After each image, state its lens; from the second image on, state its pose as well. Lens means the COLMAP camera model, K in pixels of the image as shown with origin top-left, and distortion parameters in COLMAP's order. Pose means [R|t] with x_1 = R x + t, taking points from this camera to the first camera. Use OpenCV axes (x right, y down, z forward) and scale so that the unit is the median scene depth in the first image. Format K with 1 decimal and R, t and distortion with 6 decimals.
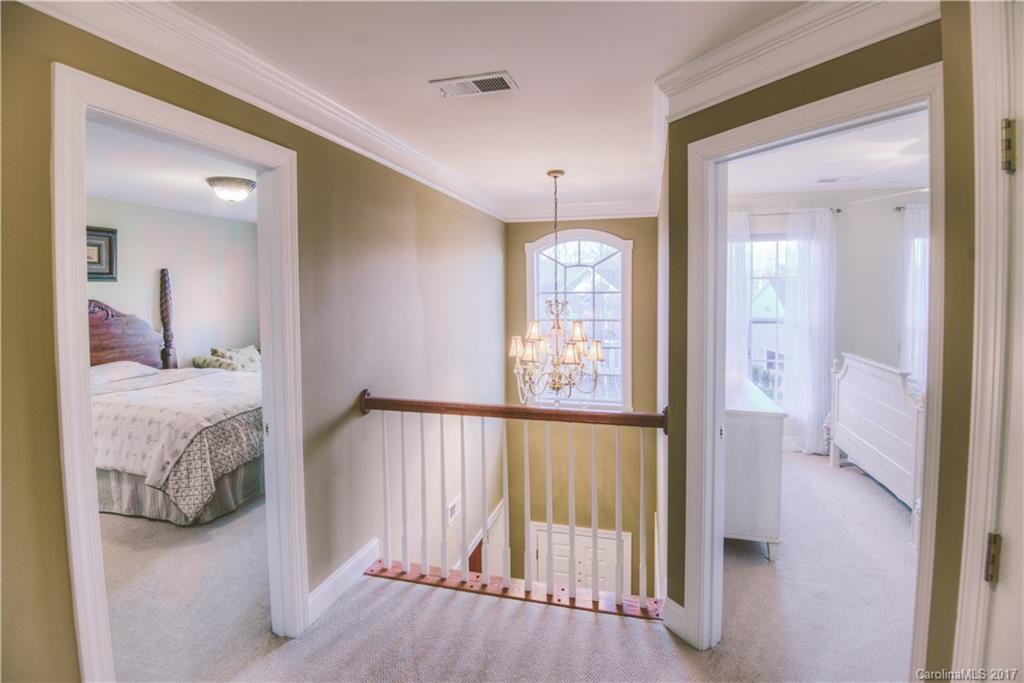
lens RADIAL K [[489.8, 0, 528.0], [0, 489.8, 307.7], [0, 0, 1]] dist [-0.014738, -0.022175]
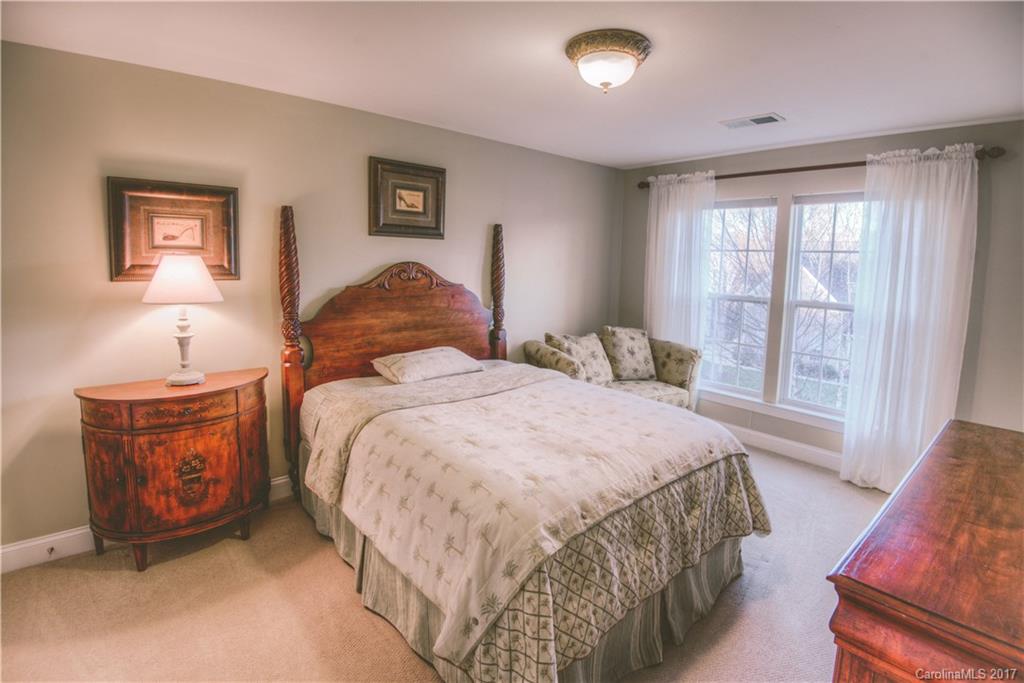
lens RADIAL K [[489.8, 0, 528.0], [0, 489.8, 307.7], [0, 0, 1]] dist [-0.014738, -0.022175]
pose [[0.829615, 0.085389, -0.551768, -0.419031], [-0.053030, 0.995819, 0.074375, -0.015693], [0.555812, -0.032442, 0.830675, 0.572297]]
